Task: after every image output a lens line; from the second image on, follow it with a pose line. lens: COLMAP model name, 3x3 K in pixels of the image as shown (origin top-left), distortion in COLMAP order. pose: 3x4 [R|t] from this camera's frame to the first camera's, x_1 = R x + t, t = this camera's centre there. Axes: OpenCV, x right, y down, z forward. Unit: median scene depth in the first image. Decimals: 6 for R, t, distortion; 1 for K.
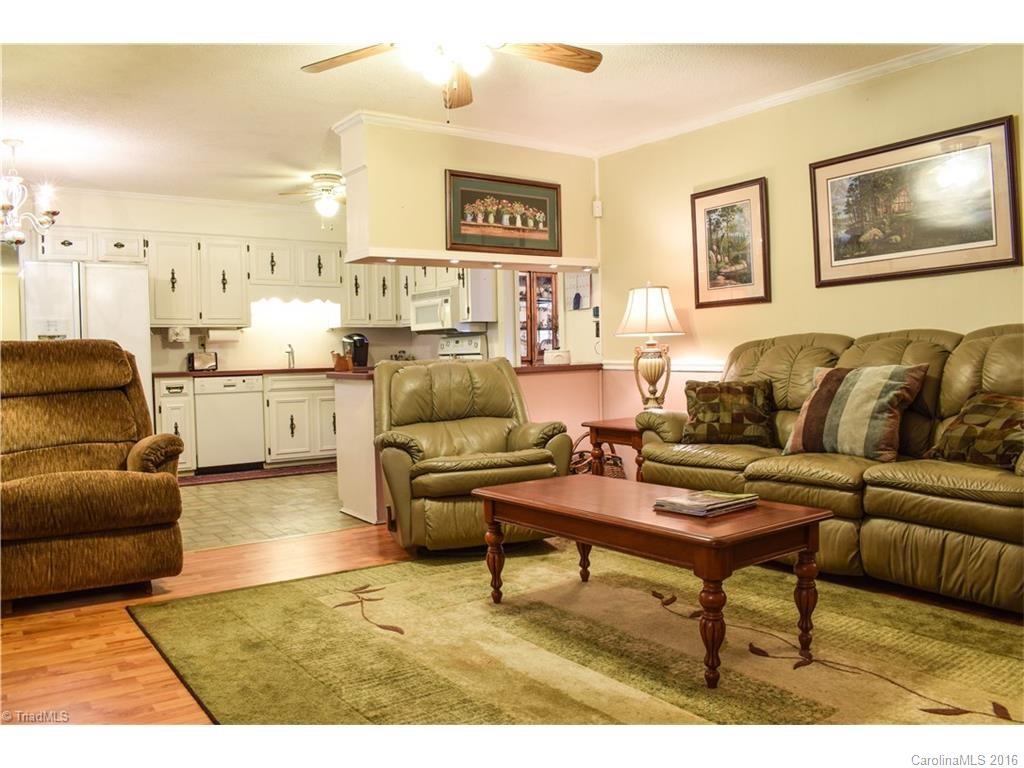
lens RADIAL K [[800.3, 0, 512.0], [0, 800.3, 384.0], [0, 0, 1]] dist [-0.112938, 0.036840]
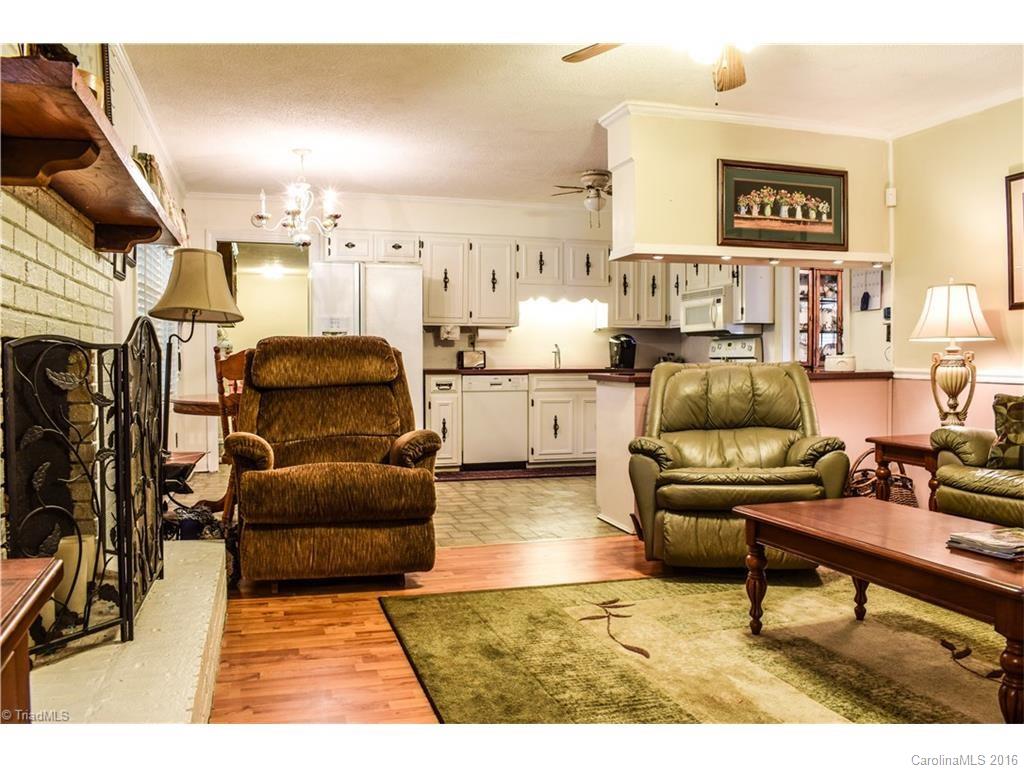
lens RADIAL K [[817.3, 0, 512.0], [0, 817.3, 384.0], [0, 0, 1]] dist [-0.101031, 0.016821]
pose [[0.943908, 0.028879, -0.328943, 0.009138], [-0.029892, 0.999551, 0.001979, -0.001358], [0.328853, 0.007964, 0.944348, 0.037370]]
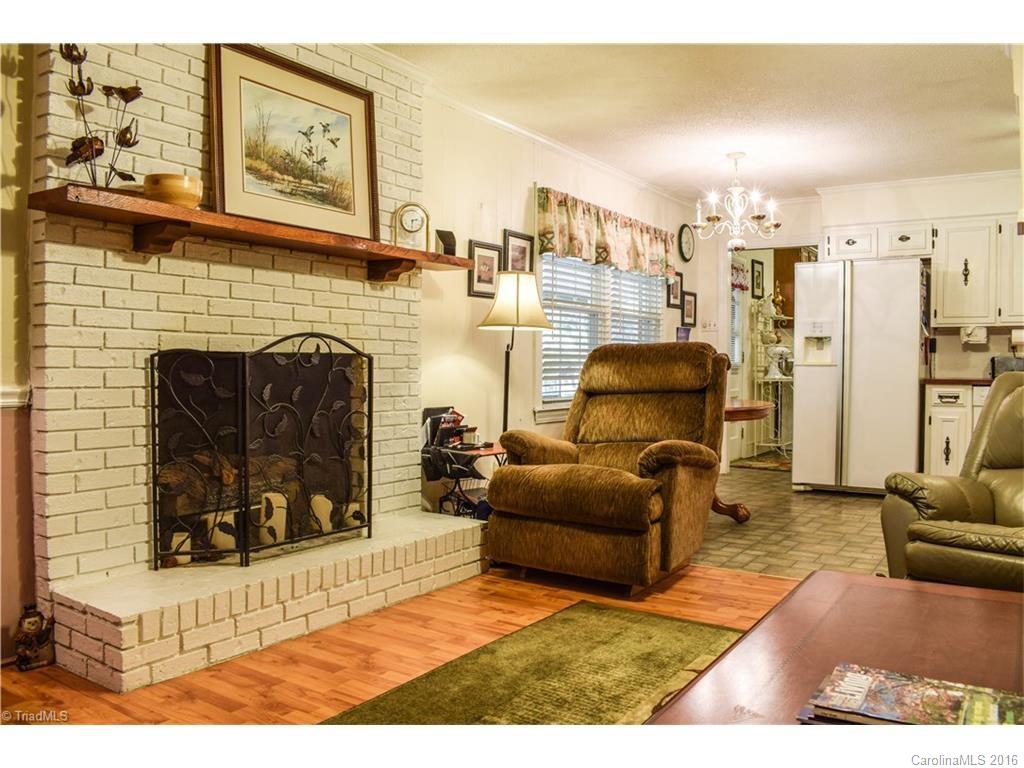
lens RADIAL K [[817.3, 0, 512.0], [0, 817.3, 384.0], [0, 0, 1]] dist [-0.101031, 0.016821]
pose [[0.347148, 0.042303, -0.936856, 0.397220], [-0.043303, 0.998640, 0.029047, -0.024727], [0.936810, 0.030485, 0.348508, 0.436898]]
